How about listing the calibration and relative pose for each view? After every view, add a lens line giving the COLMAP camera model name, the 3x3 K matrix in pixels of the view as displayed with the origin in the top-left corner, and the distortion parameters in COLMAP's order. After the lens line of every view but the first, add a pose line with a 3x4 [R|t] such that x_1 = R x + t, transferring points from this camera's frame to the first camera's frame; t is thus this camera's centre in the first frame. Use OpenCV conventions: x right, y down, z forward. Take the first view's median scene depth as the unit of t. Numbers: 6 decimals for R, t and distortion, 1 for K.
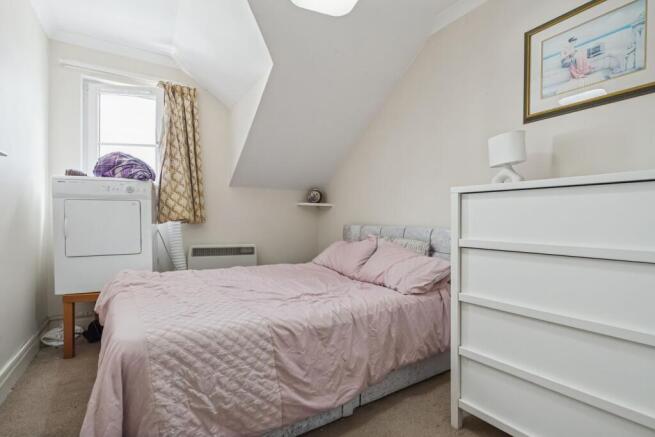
lens RADIAL K [[314.5, 0, 331.0], [0, 314.5, 223.2], [0, 0, 1]] dist [0.003942, -0.000384]
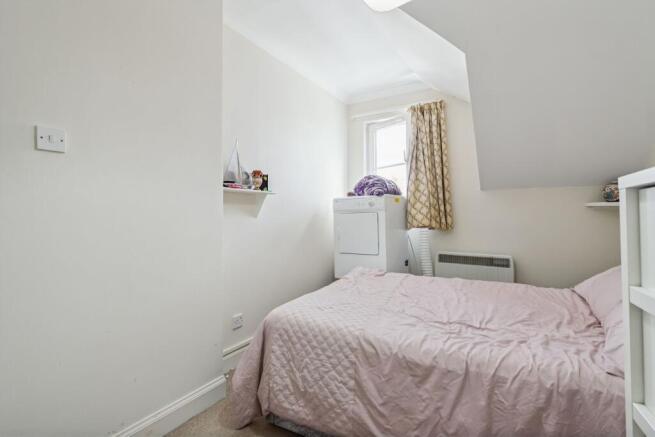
lens RADIAL K [[314.5, 0, 331.4], [0, 314.5, 215.8], [0, 0, 1]] dist [0.003942, -0.000384]
pose [[0.479990, -0.019638, -0.877054, 0.395861], [-0.003062, 0.999706, -0.024060, -0.027484], [0.877268, 0.014234, 0.479789, 0.248054]]
